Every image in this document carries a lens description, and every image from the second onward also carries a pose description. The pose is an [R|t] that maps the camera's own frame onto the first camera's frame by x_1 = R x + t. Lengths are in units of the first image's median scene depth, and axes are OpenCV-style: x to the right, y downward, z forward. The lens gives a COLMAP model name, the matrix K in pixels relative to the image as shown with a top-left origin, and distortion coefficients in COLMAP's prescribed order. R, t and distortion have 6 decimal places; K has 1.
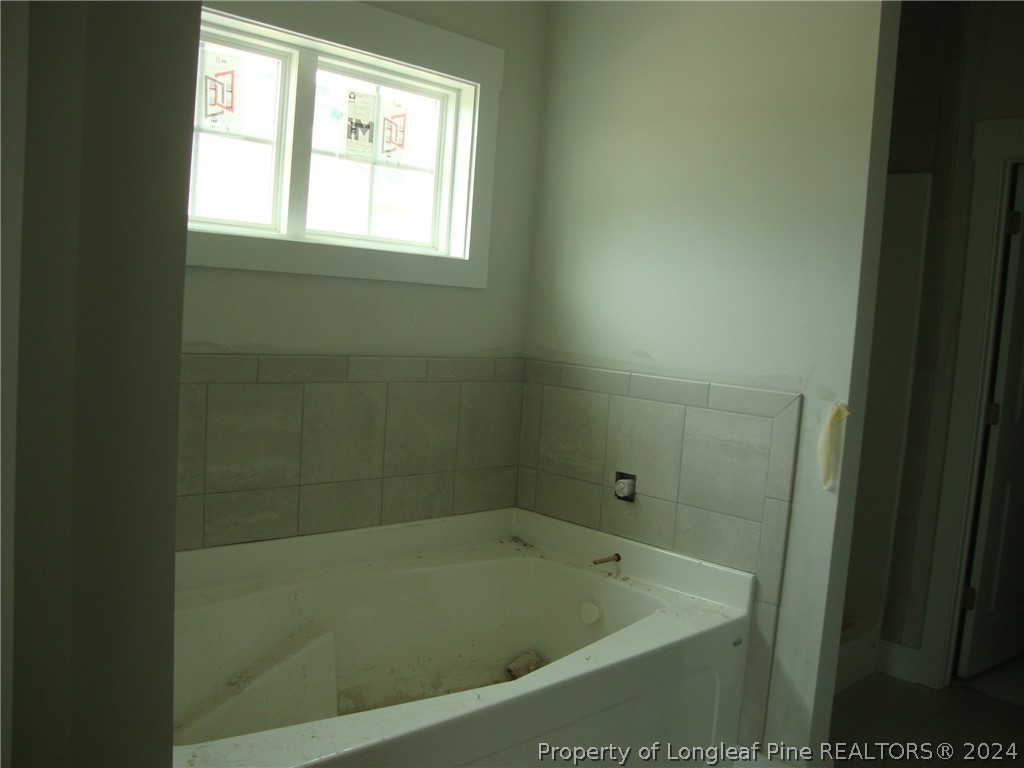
lens RADIAL K [[896.3, 0, 512.0], [0, 896.3, 384.0], [0, 0, 1]] dist [-0.217225, 0.191581]
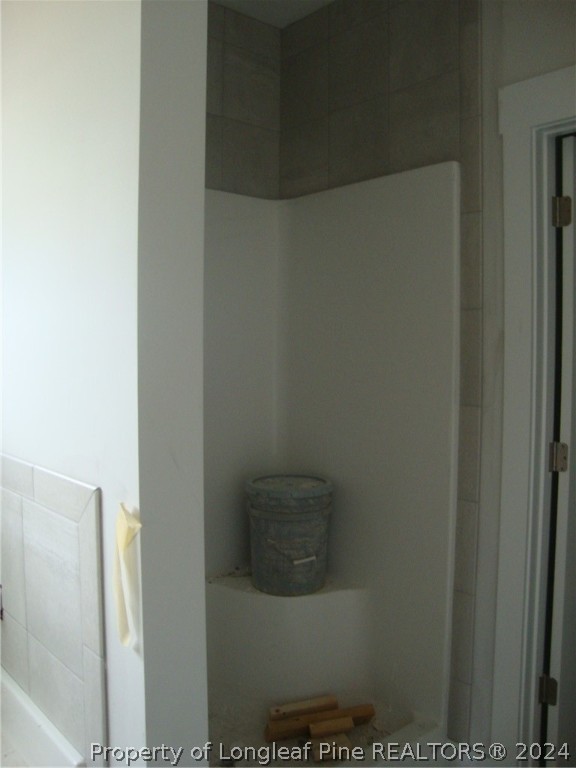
lens RADIAL K [[672.0, 0, 288.0], [0, 672.0, 384.0], [0, 0, 1]] dist [-0.302979, 0.356283]
pose [[0.995723, -0.070827, -0.059321, 0.364899], [0.068277, 0.996698, -0.043956, -0.023069], [0.062239, 0.039717, 0.997271, 0.408544]]
